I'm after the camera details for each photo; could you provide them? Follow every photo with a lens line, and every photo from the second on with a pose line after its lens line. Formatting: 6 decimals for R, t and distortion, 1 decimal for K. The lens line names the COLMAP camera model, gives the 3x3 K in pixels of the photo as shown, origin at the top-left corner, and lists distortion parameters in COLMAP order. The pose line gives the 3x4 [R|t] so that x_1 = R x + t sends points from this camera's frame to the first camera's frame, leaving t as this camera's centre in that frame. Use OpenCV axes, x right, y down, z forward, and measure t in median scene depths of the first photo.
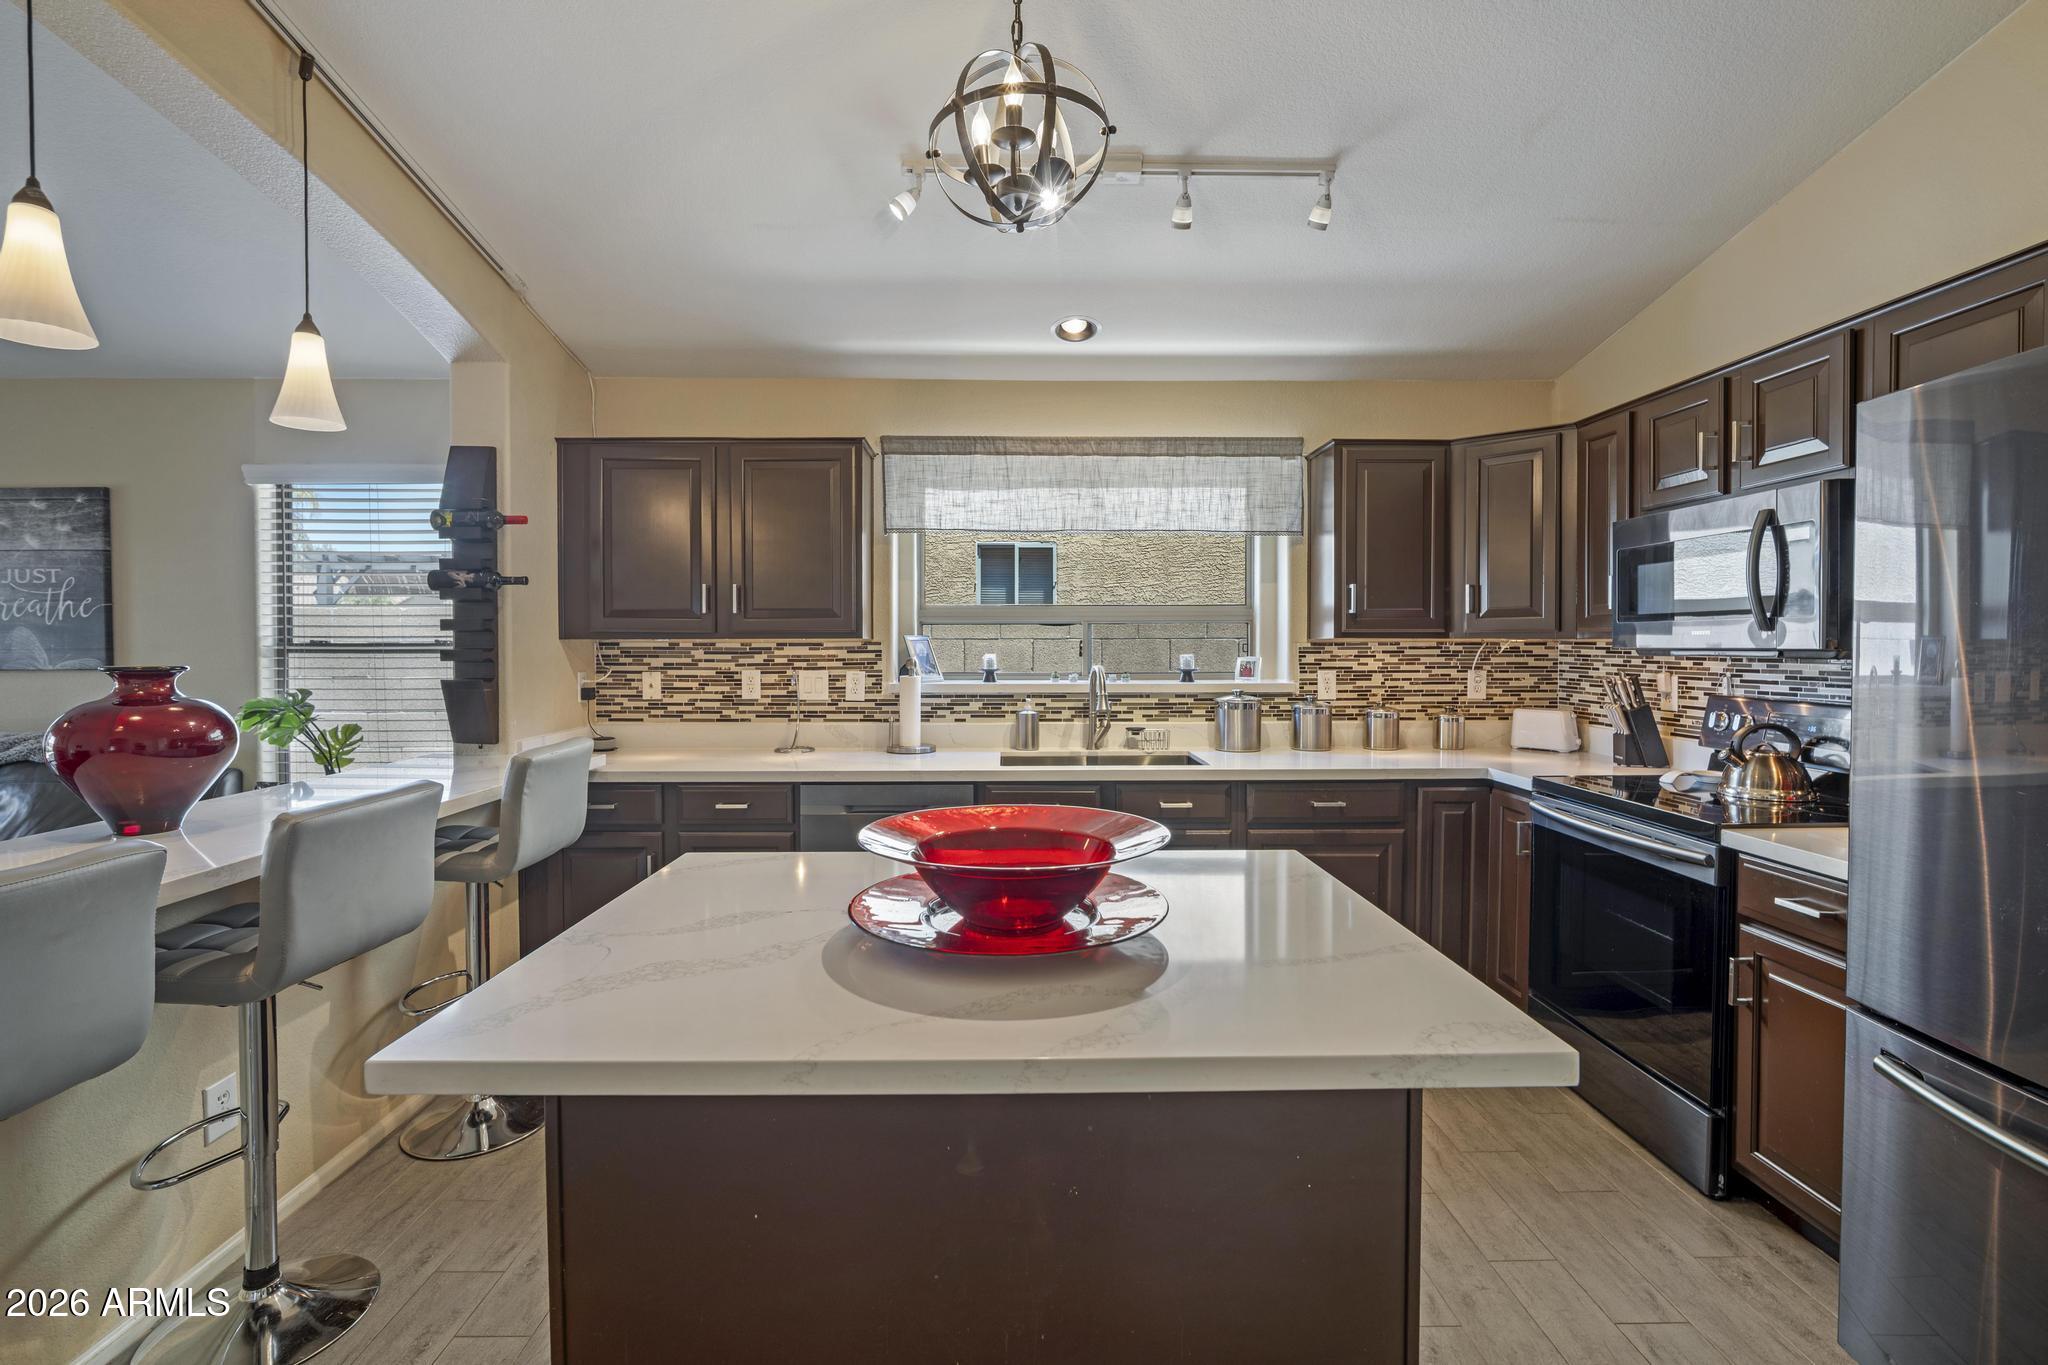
lens RADIAL K [[895.5, 0, 1035.8], [0, 895.5, 667.8], [0, 0, 1]] dist [-0.002050, 0.000414]
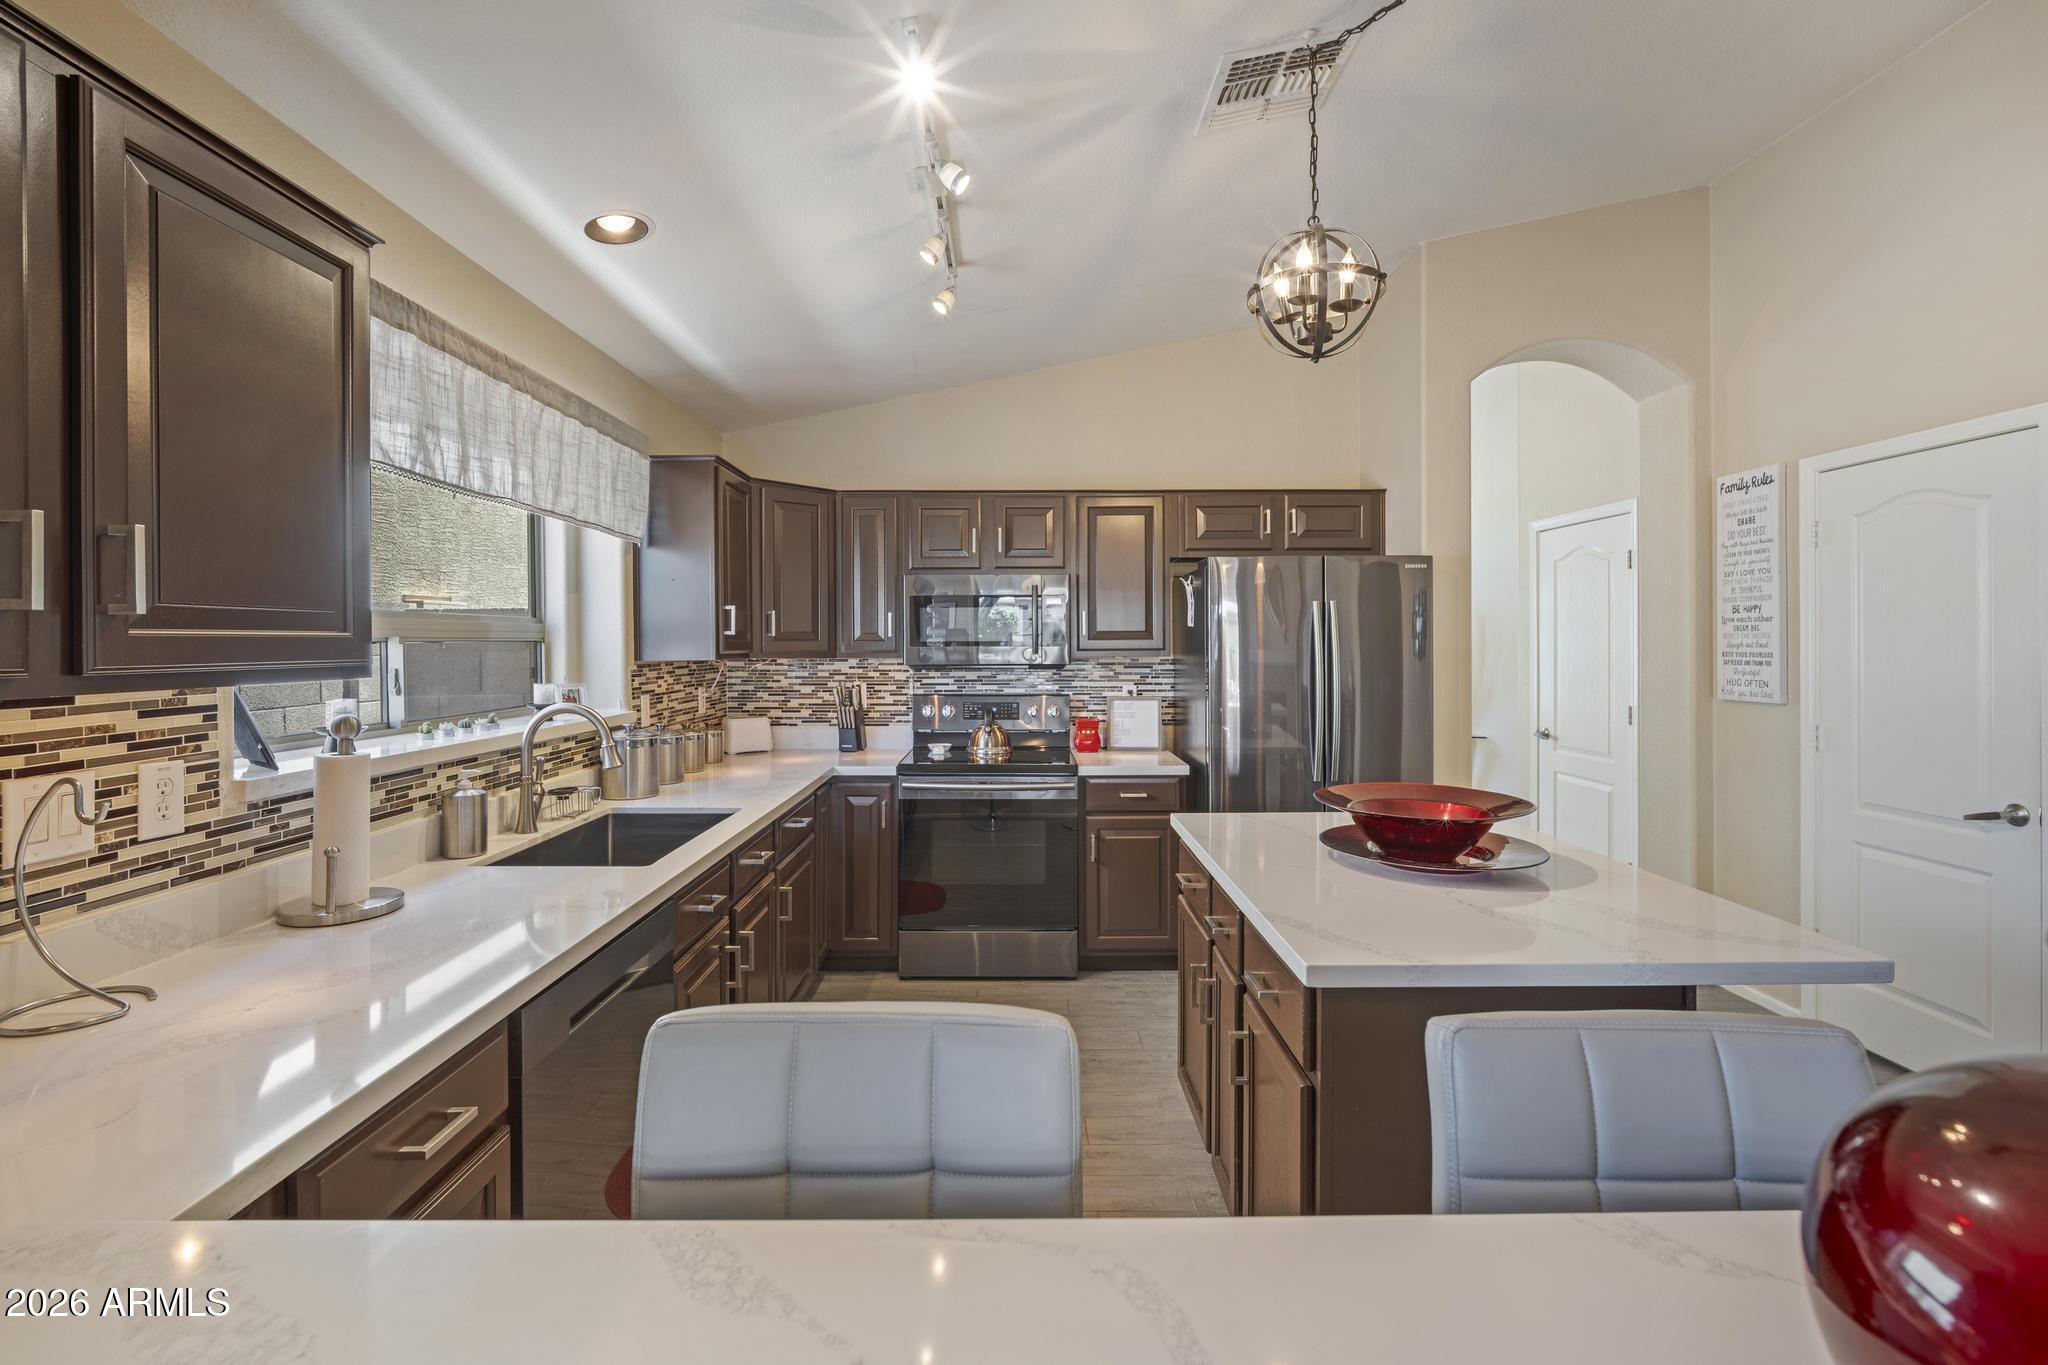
lens RADIAL K [[895.5, 0, 1030.3], [0, 895.5, 646.5], [0, 0, 1]] dist [-0.002050, 0.000414]
pose [[0.029133, -0.002296, 0.999573, -0.598324], [0.030274, 0.999541, 0.001413, -0.037236], [-0.999117, 0.030220, 0.029189, 0.610590]]
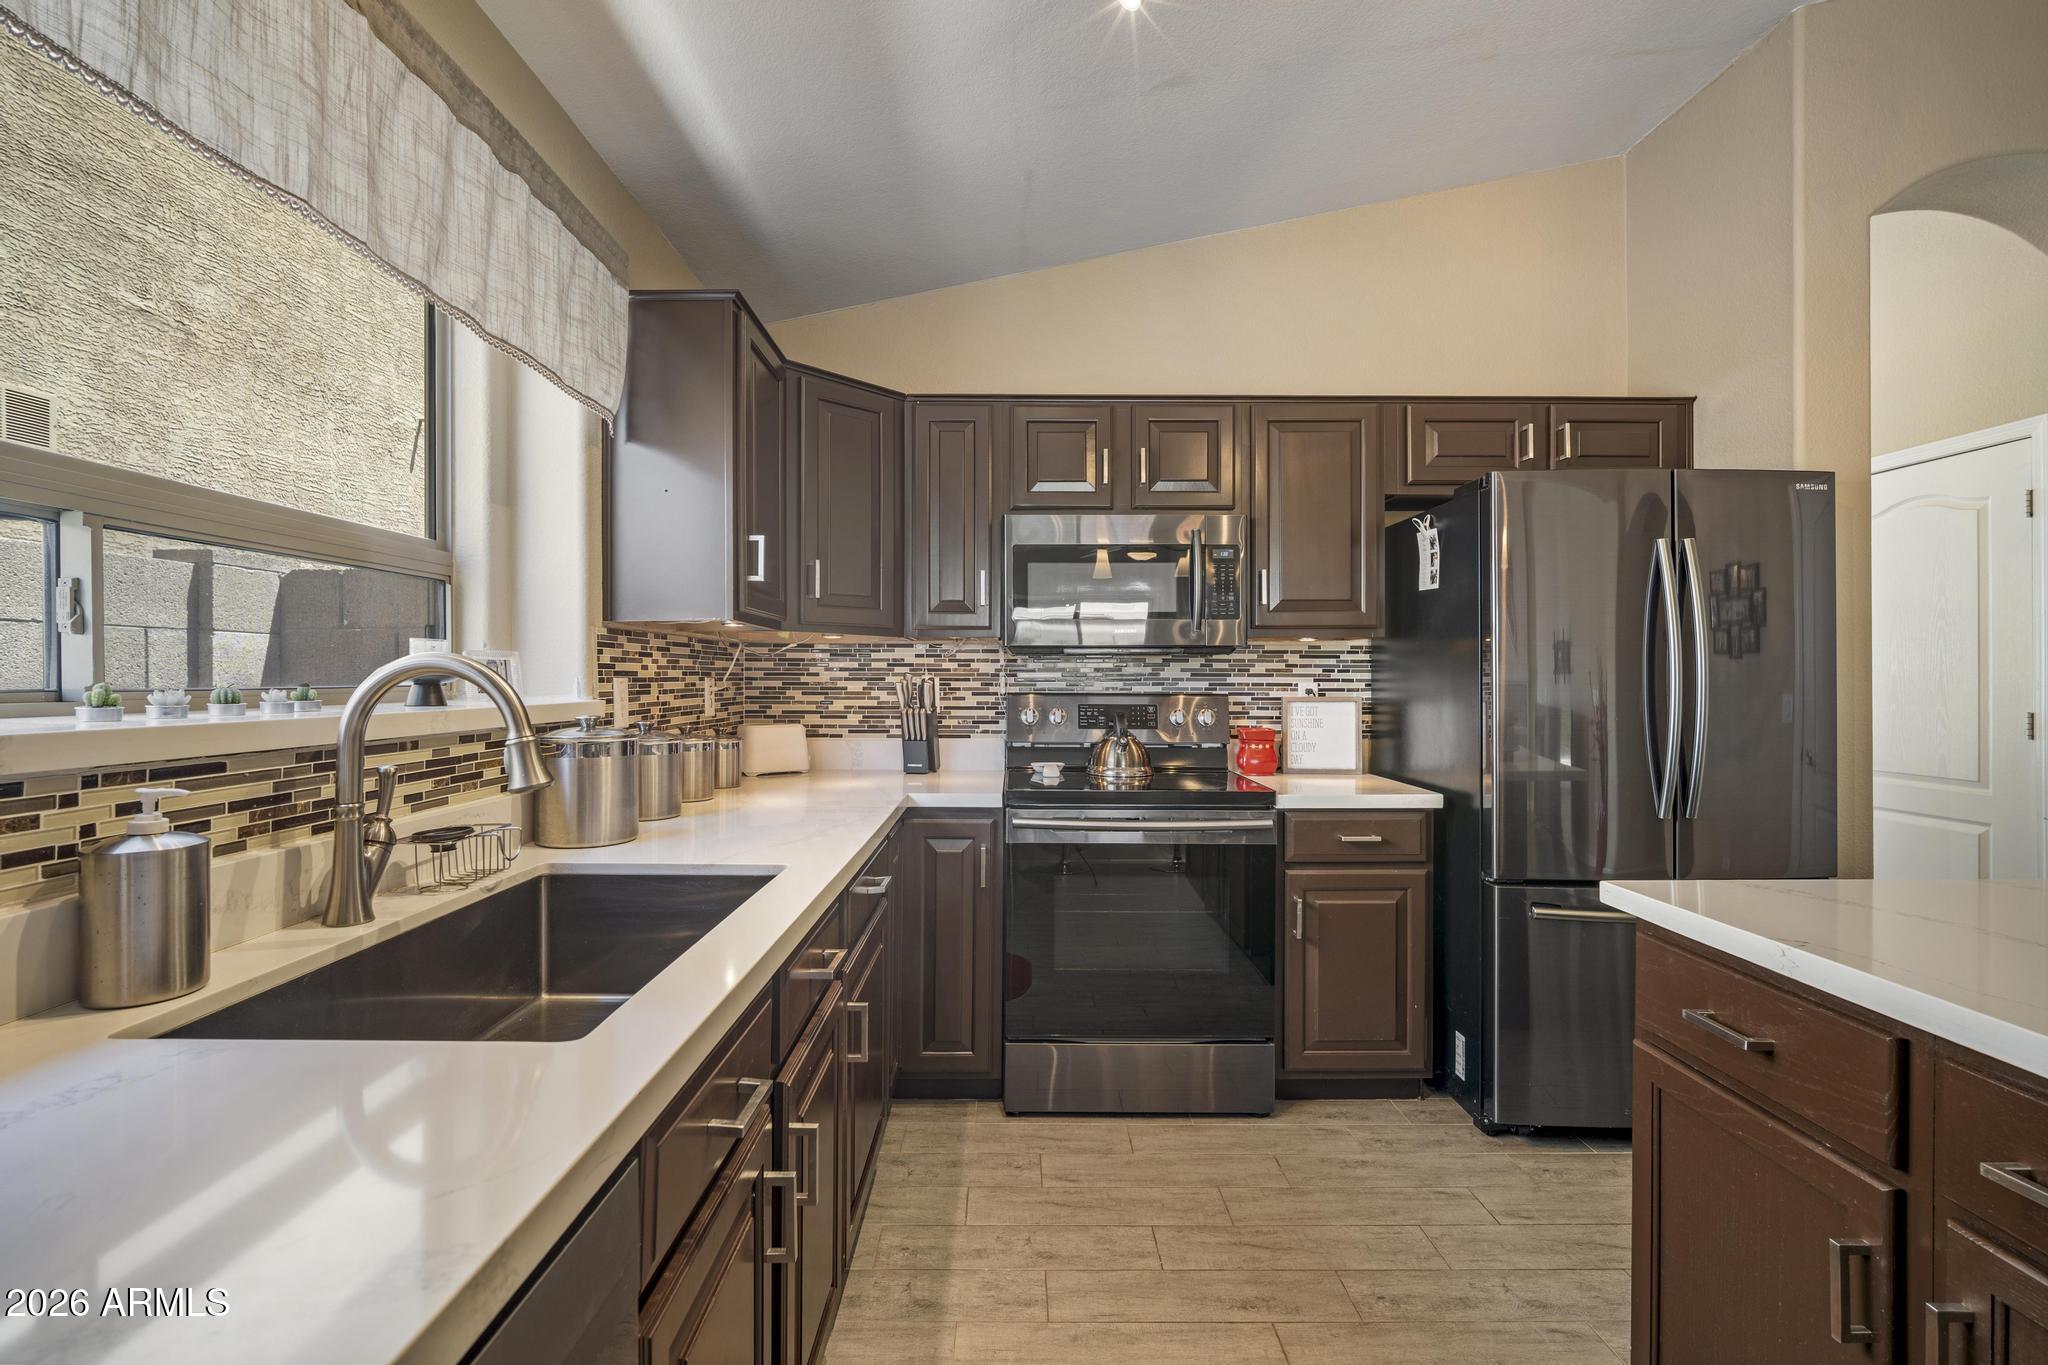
lens RADIAL K [[895.5, 0, 1031.5], [0, 895.5, 674.8], [0, 0, 1]] dist [-0.002050, 0.000414]
pose [[0.030665, 0.002895, 0.999526, -0.250713], [0.026301, 0.999647, -0.003702, 0.010602], [-0.999184, 0.026402, 0.030578, 0.755649]]
